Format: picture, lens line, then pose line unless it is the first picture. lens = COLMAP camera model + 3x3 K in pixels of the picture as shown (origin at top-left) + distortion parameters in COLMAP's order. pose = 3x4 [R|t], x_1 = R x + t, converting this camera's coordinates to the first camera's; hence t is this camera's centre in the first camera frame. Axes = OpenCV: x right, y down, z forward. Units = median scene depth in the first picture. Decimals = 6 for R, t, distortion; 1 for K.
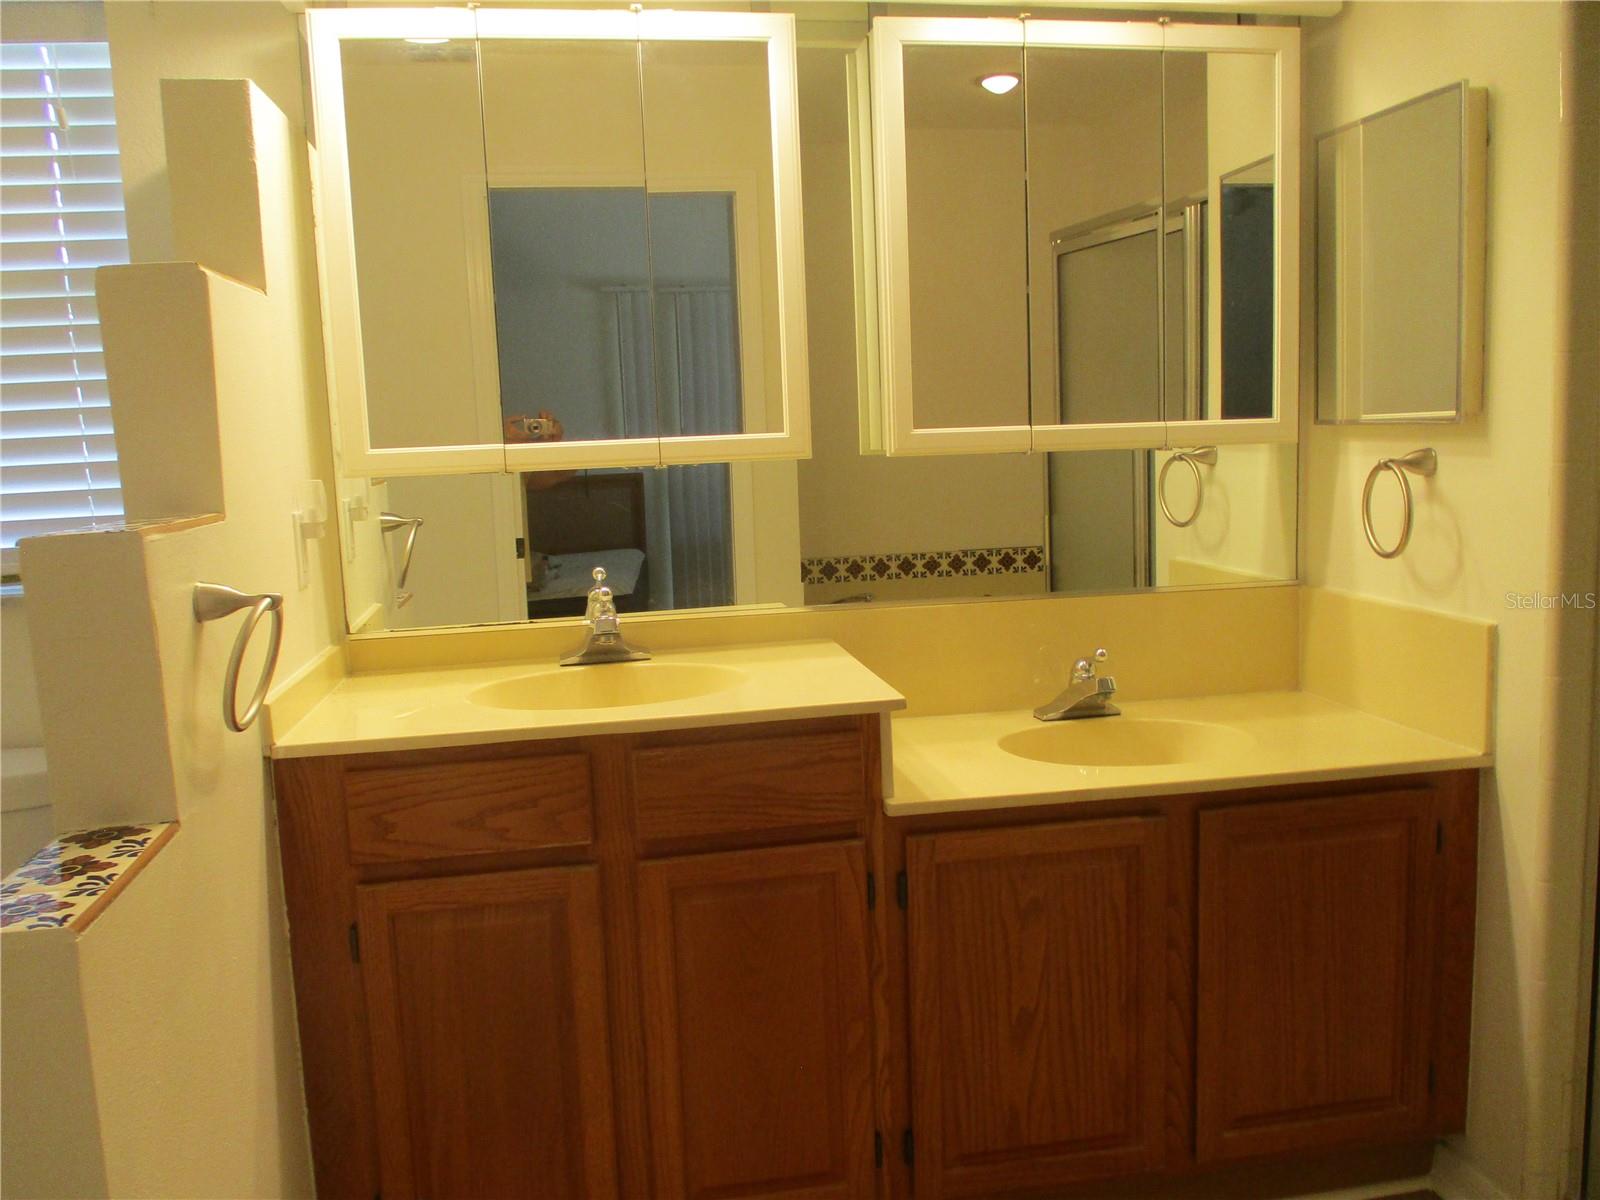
lens RADIAL K [[1342.4, 0, 804.9], [0, 1342.4, 591.7], [0, 0, 1]] dist [-0.028633, 0.002843]
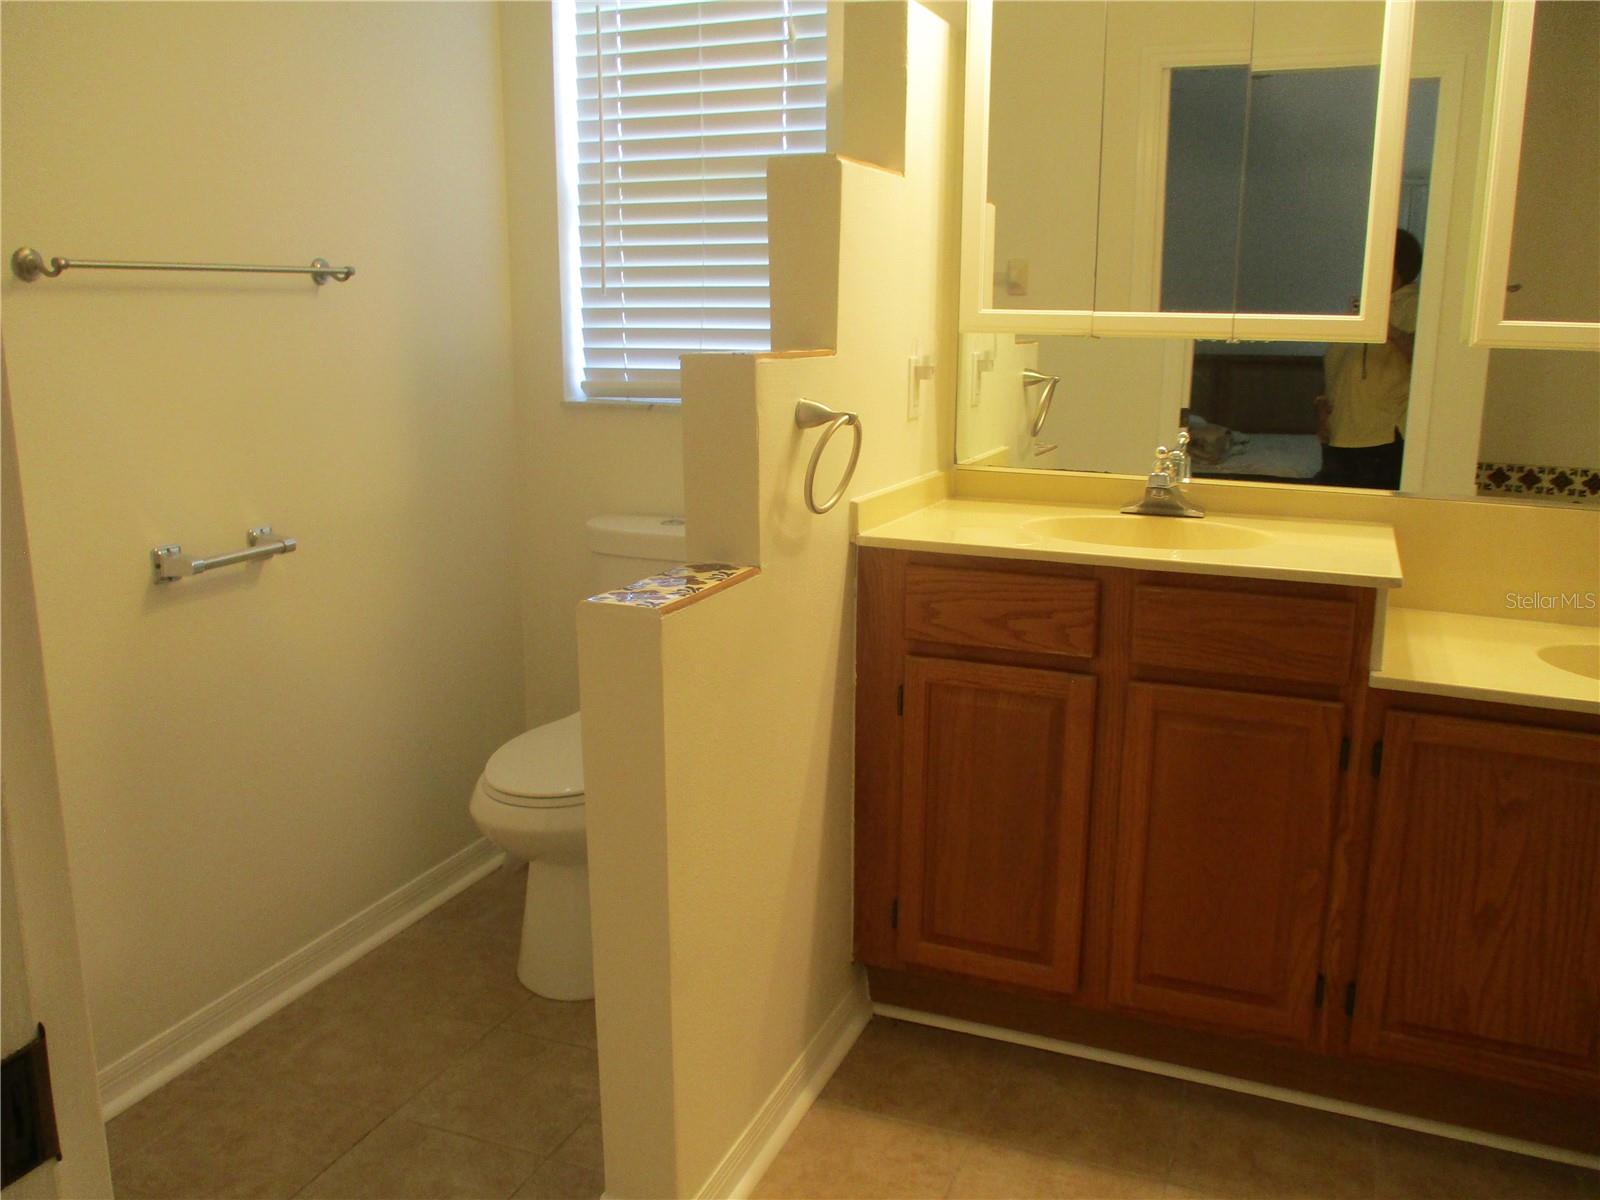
lens RADIAL K [[1342.4, 0, 797.2], [0, 1342.4, 605.9], [0, 0, 1]] dist [-0.028633, 0.002843]
pose [[0.842469, 0.165225, -0.512784, 0.208040], [-0.111968, 0.984726, 0.133334, 0.014609], [0.526982, -0.054914, 0.848101, -0.124375]]
